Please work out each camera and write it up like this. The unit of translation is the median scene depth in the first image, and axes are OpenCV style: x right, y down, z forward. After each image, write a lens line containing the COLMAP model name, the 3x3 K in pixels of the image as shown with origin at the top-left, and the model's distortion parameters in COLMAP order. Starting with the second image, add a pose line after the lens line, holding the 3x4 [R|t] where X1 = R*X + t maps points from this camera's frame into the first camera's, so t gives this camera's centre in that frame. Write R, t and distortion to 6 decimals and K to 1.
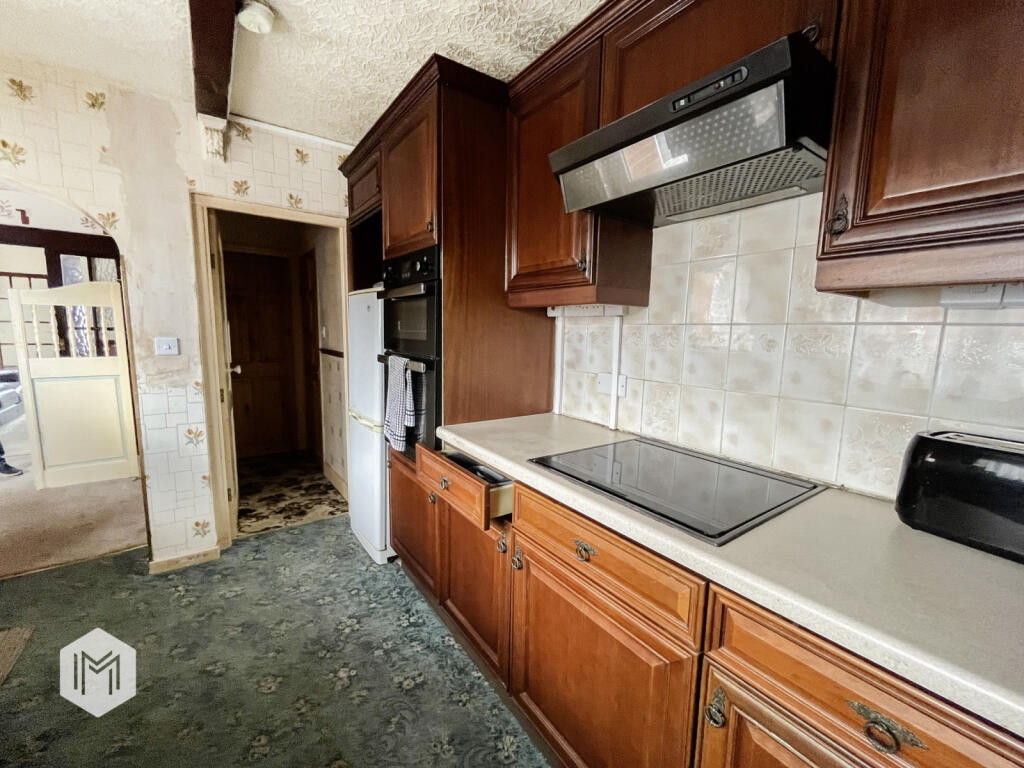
lens RADIAL K [[418.5, 0, 514.4], [0, 418.5, 387.6], [0, 0, 1]] dist [-0.009345, -0.000009]
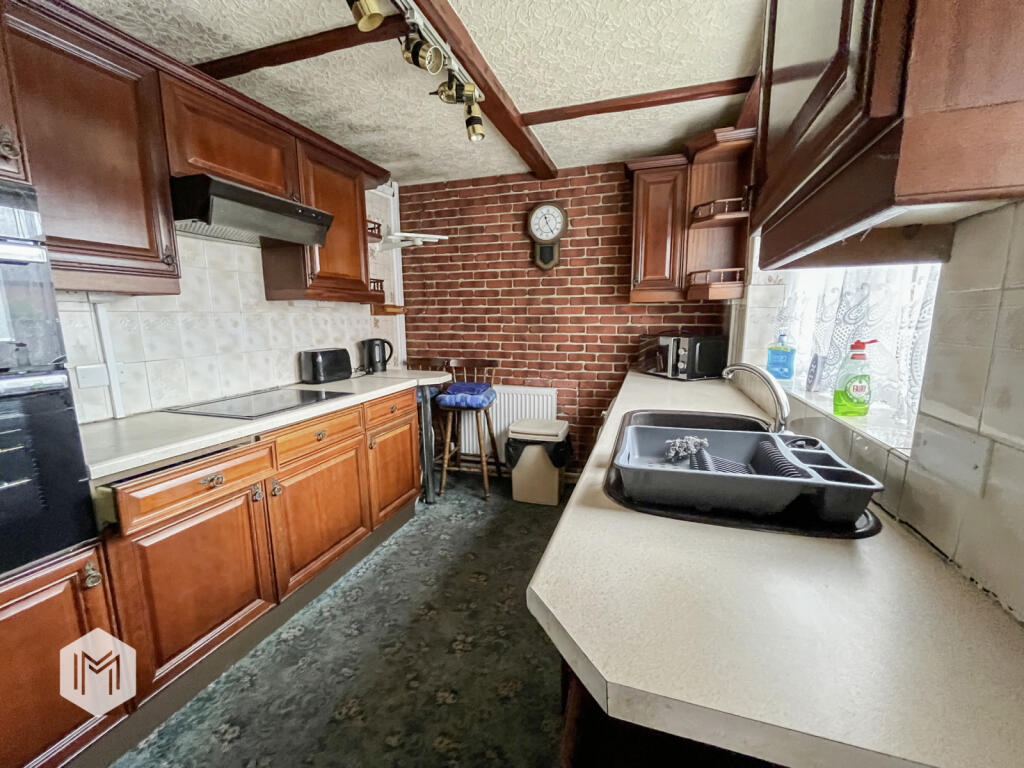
lens RADIAL K [[418.5, 0, 511.5], [0, 418.5, 384.4], [0, 0, 1]] dist [-0.009345, -0.000009]
pose [[-0.582030, -0.146695, 0.799826, -1.348173], [0.104612, 0.961912, 0.252549, -0.159877], [-0.806410, 0.230663, -0.544515, 0.958507]]
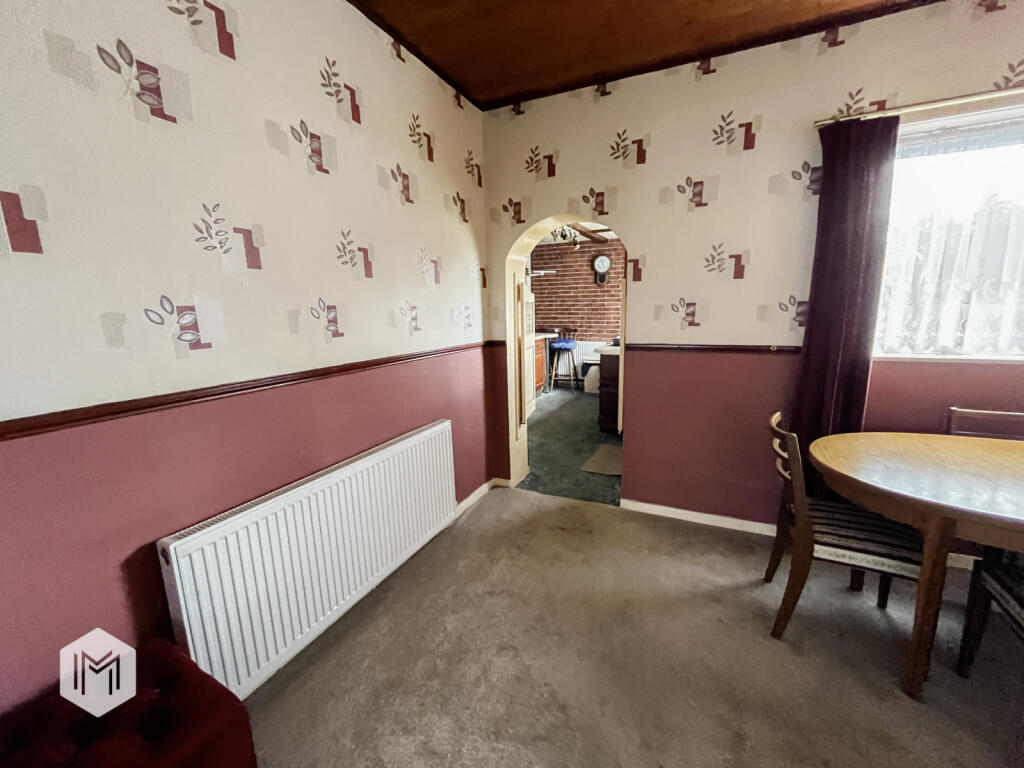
lens RADIAL K [[418.5, 0, 510.9], [0, 418.5, 386.4], [0, 0, 1]] dist [-0.009345, -0.000009]
pose [[-0.458285, -0.178285, 0.870740, -3.473276], [0.129104, 0.955932, 0.263678, -0.460000], [-0.879379, 0.233256, -0.415072, 2.621399]]
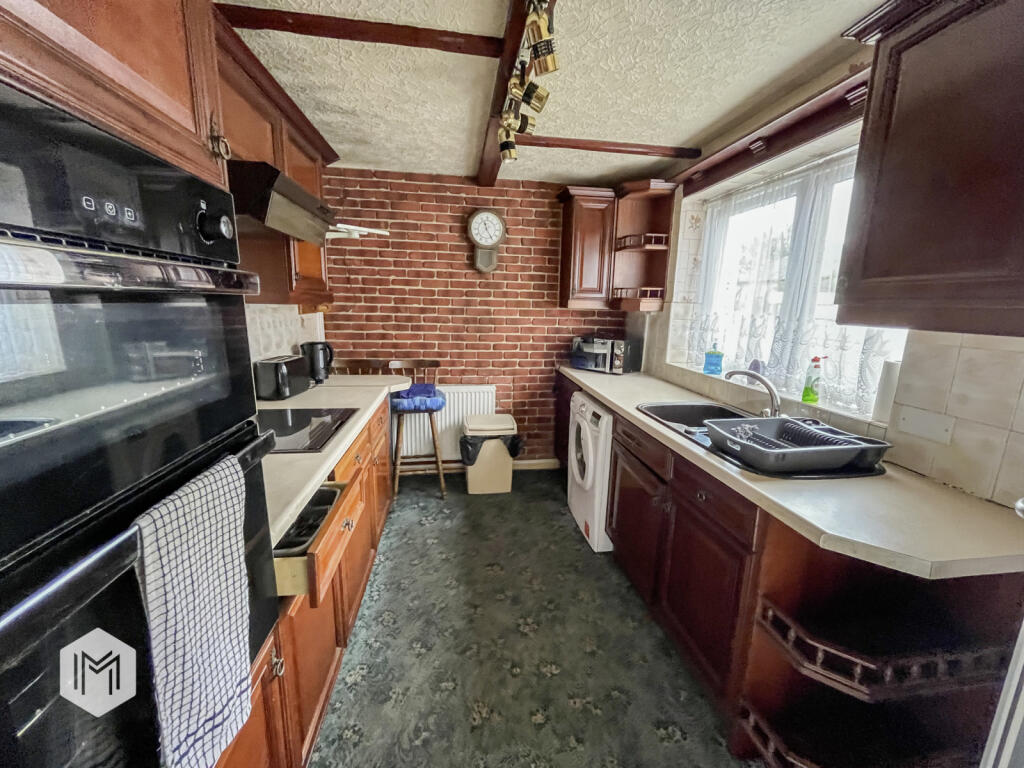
lens RADIAL K [[418.5, 0, 508.5], [0, 418.5, 384.0], [0, 0, 1]] dist [-0.009345, -0.000009]
pose [[-0.881990, -0.132249, 0.452332, -0.842482], [0.022046, 0.947189, 0.319918, -0.326726], [-0.470753, 0.292137, -0.832495, 1.535015]]
